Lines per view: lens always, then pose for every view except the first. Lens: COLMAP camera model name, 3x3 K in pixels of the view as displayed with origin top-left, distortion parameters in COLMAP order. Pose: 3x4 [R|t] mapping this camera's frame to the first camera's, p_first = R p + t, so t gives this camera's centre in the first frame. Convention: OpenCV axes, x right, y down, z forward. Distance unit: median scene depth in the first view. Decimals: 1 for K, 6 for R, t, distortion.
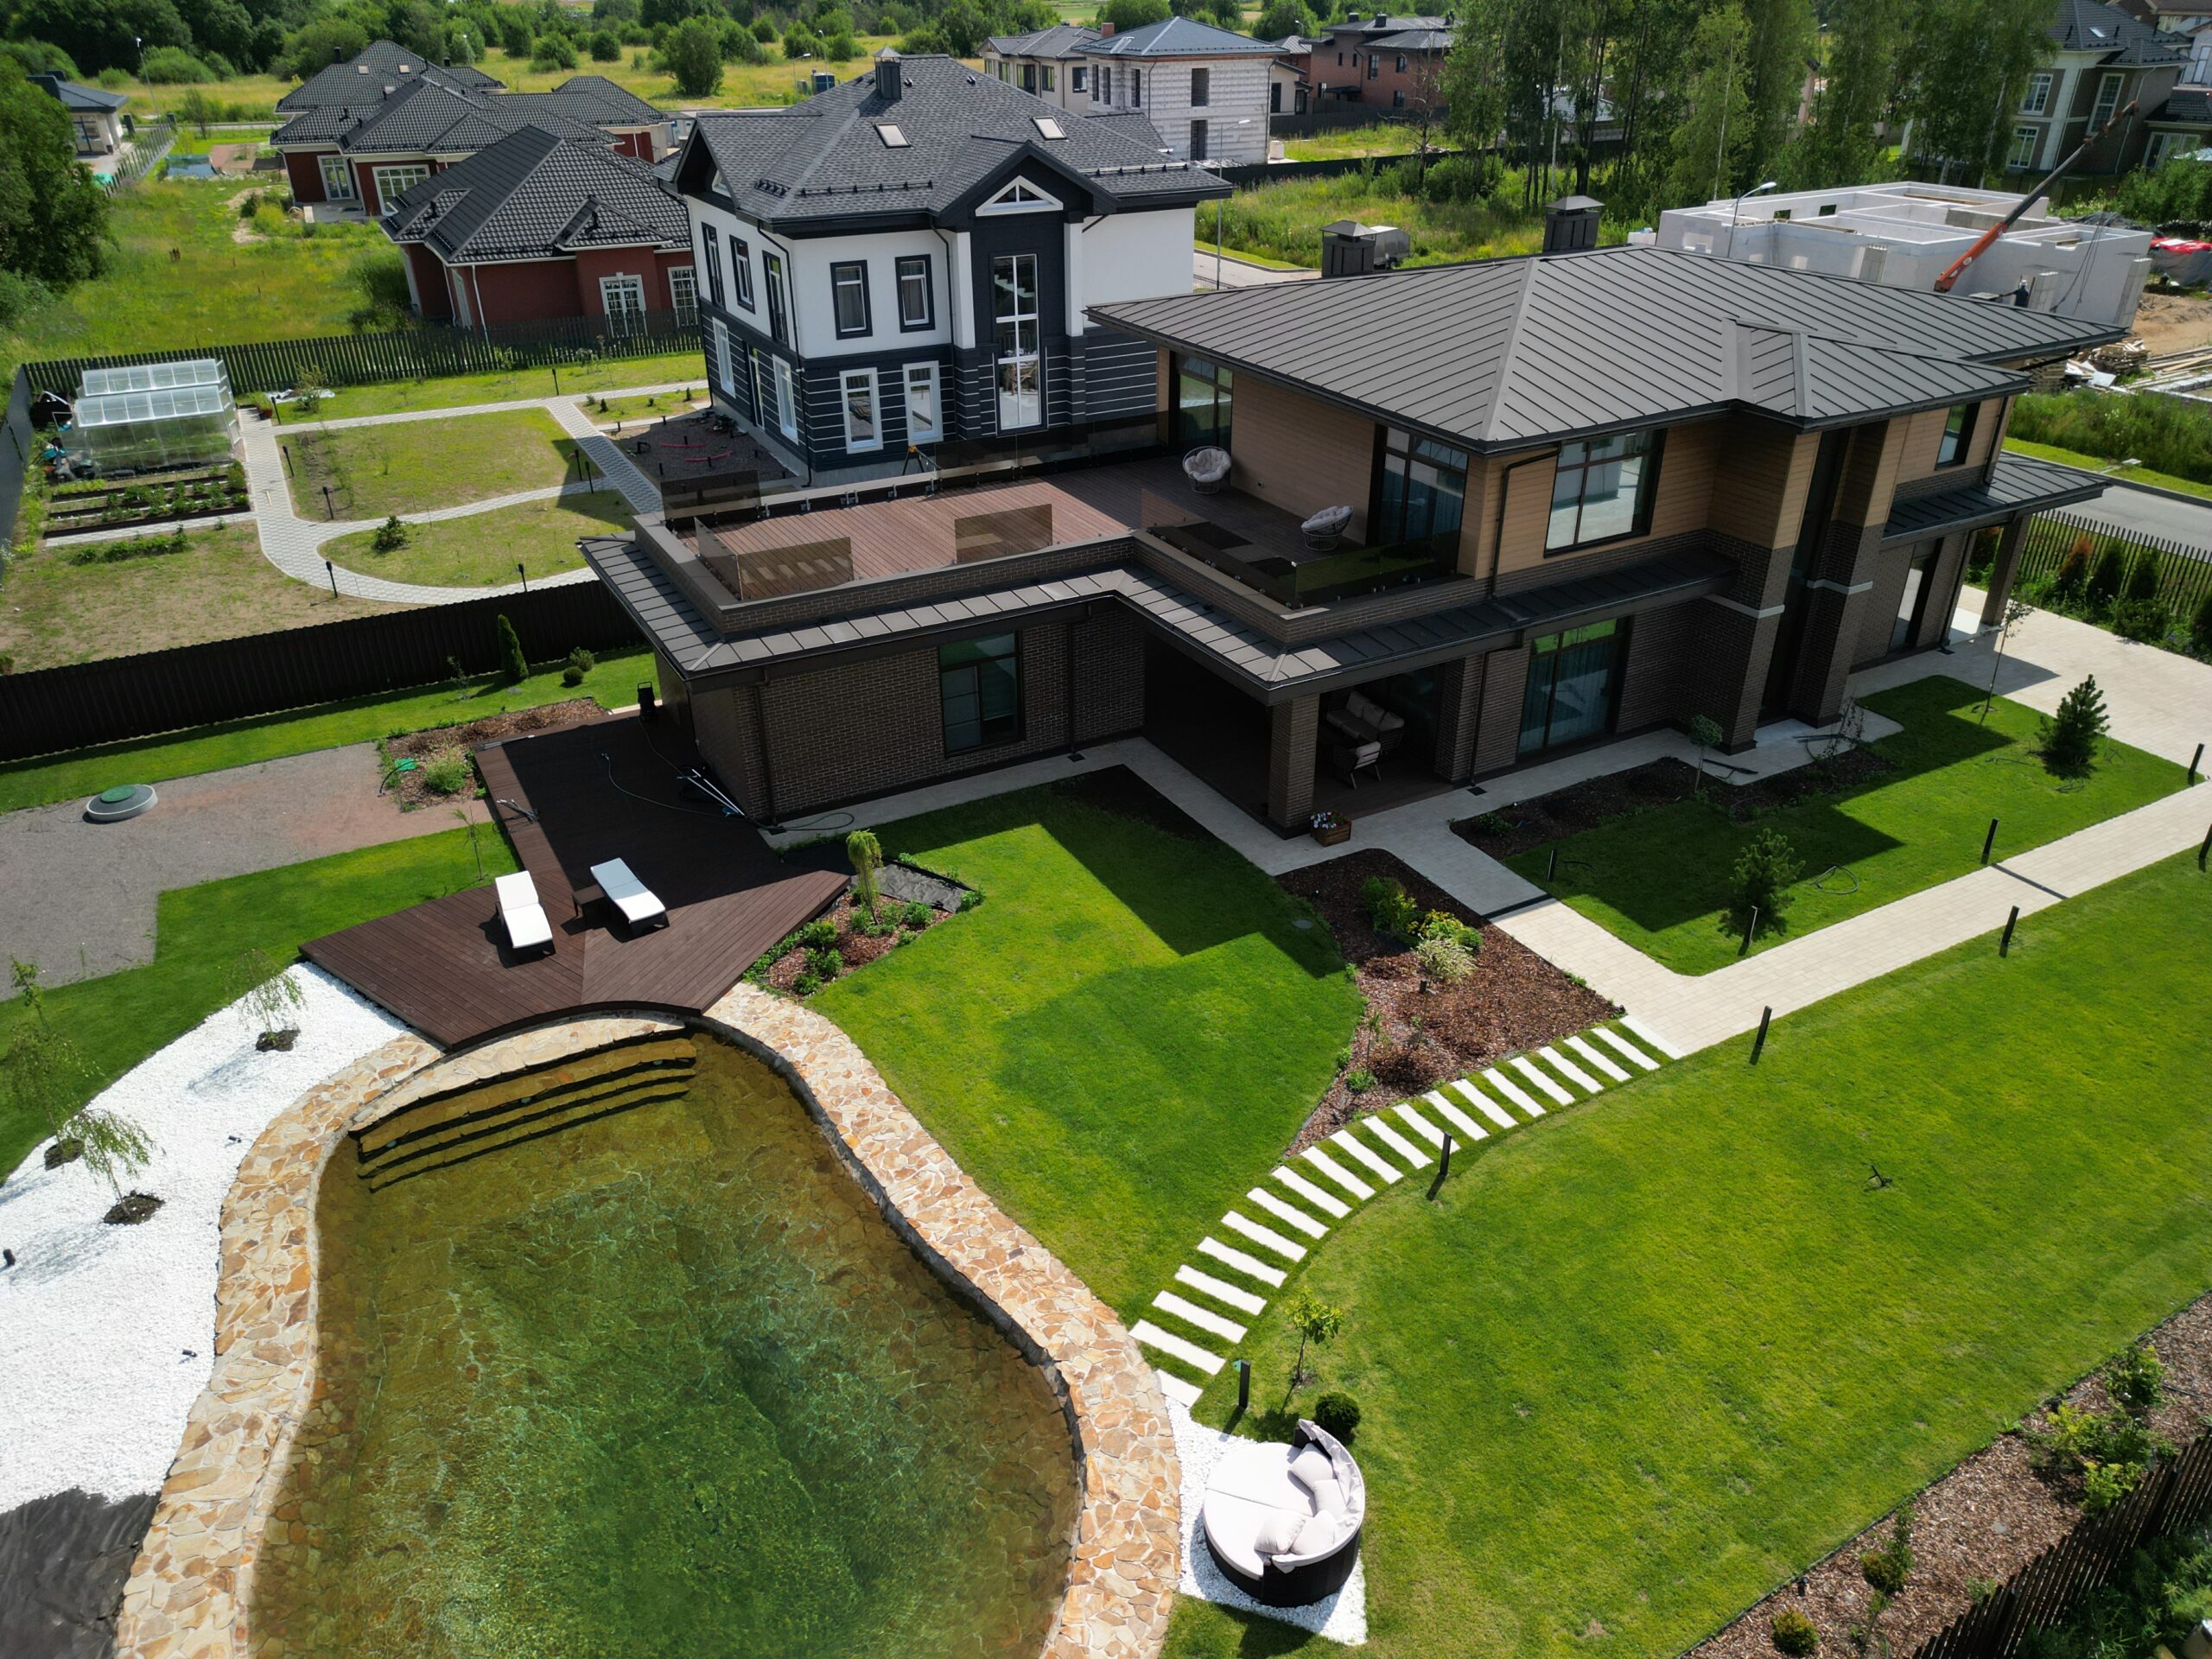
lens RADIAL K [[1532.5, 0, 1115.0], [0, 1532.5, 827.2], [0, 0, 1]] dist [0.078941, -0.070985]
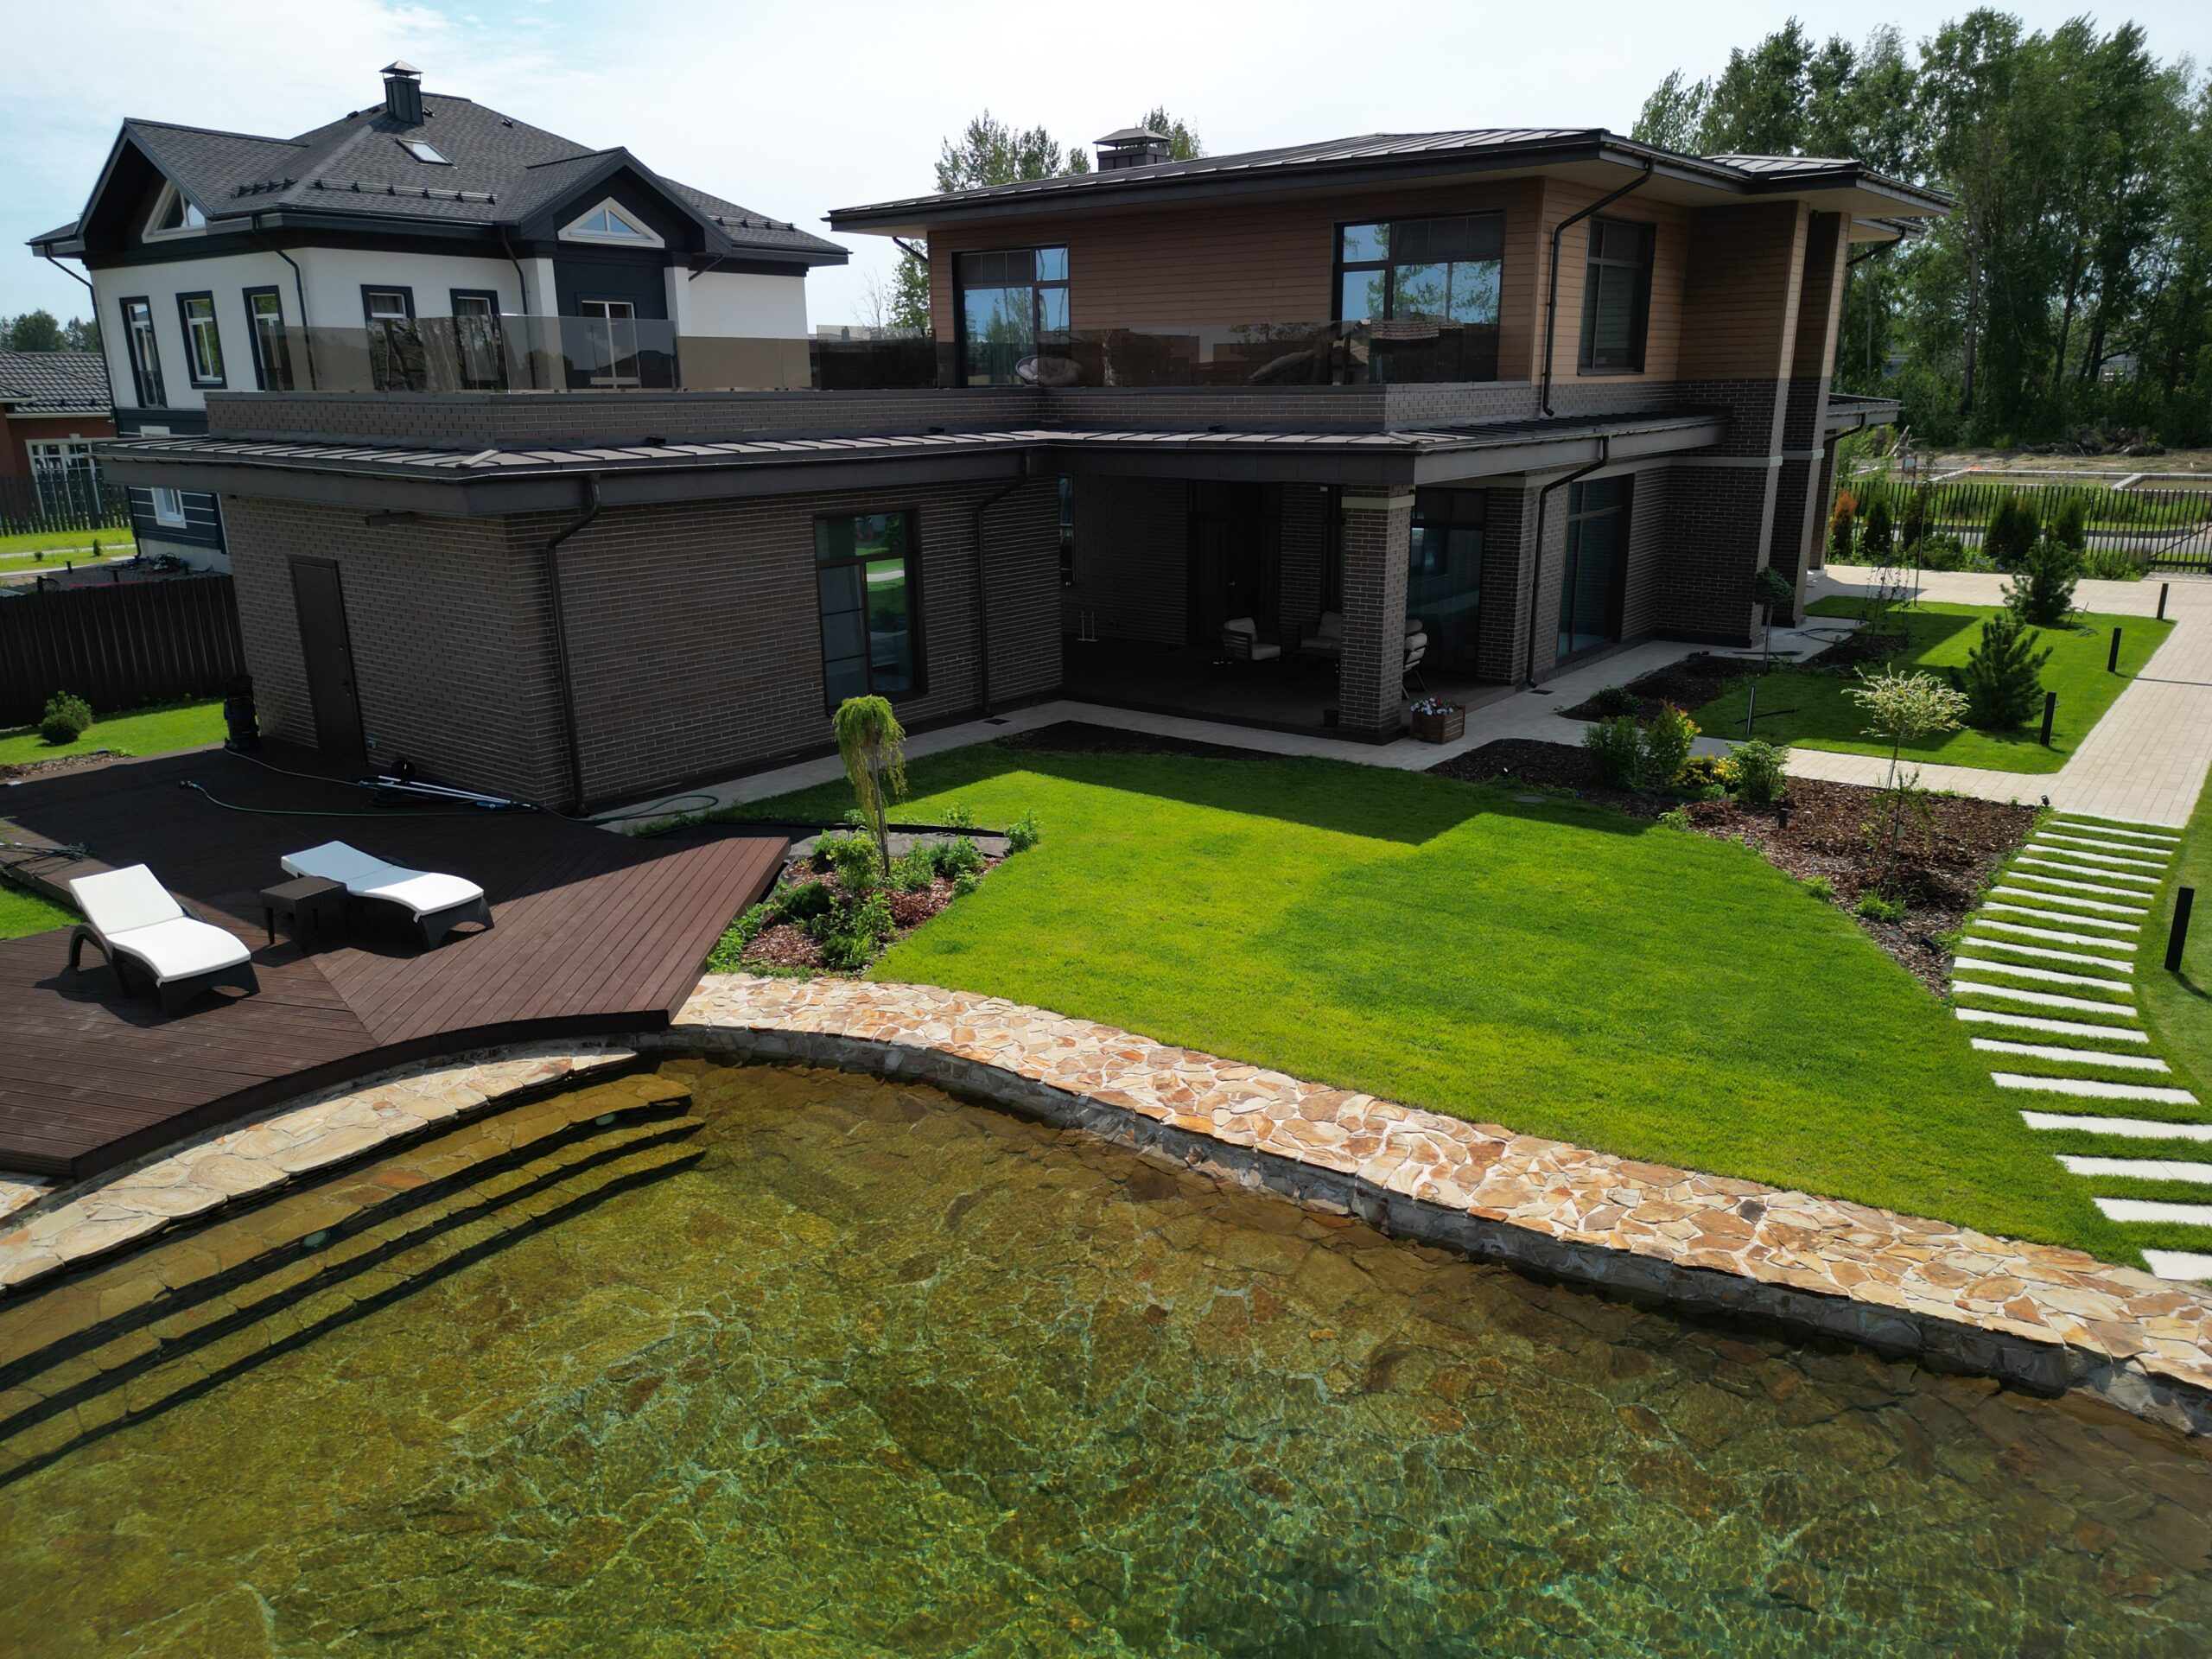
lens RADIAL K [[1538.5, 0, 1113.5], [0, 1538.5, 821.9], [0, 0, 1]] dist [0.086320, -0.099563]
pose [[0.920459, -0.109733, 0.375118, -0.156318], [0.191785, 0.963092, -0.188869, 0.088524], [-0.340548, 0.245788, 0.907532, 0.255612]]
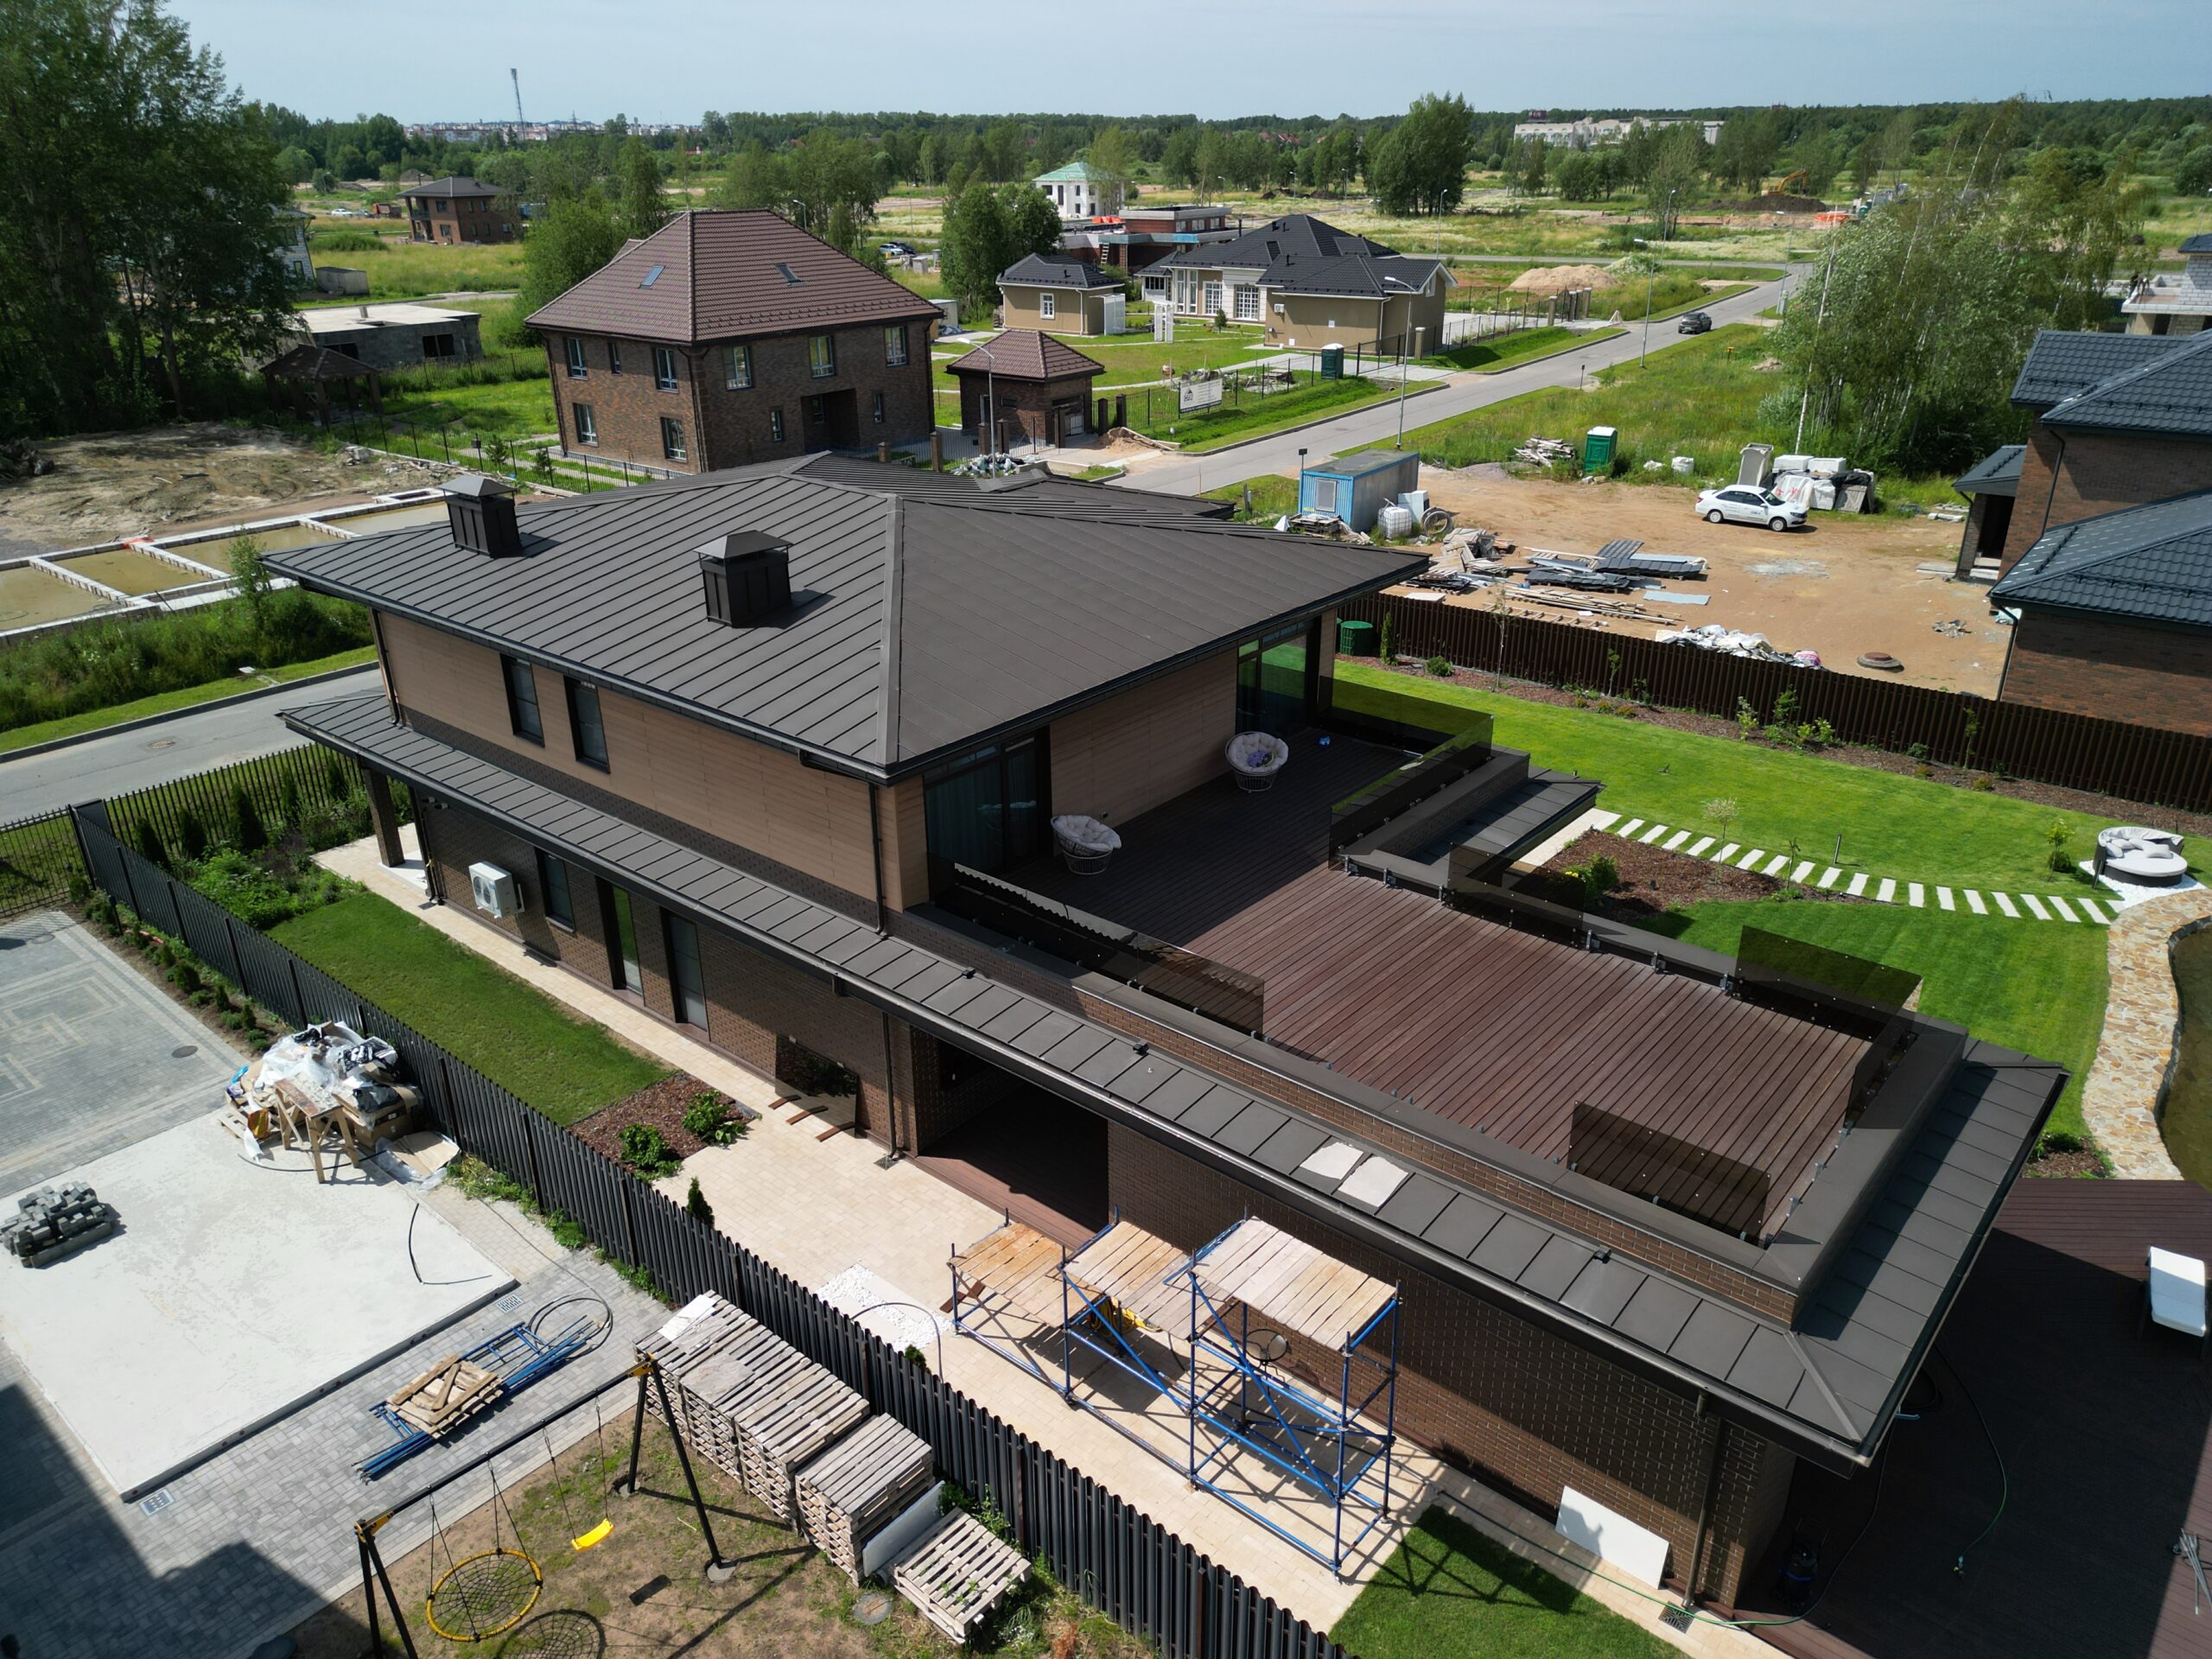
lens RADIAL K [[1543.3, 0, 1114.6], [0, 1543.3, 824.1], [0, 0, 1]] dist [0.059102, -0.050284]
pose [[-0.351706, -0.368531, 0.860516, -0.392575], [0.461364, 0.731608, 0.501890, -0.418974], [-0.814522, 0.573529, -0.087284, 0.748187]]
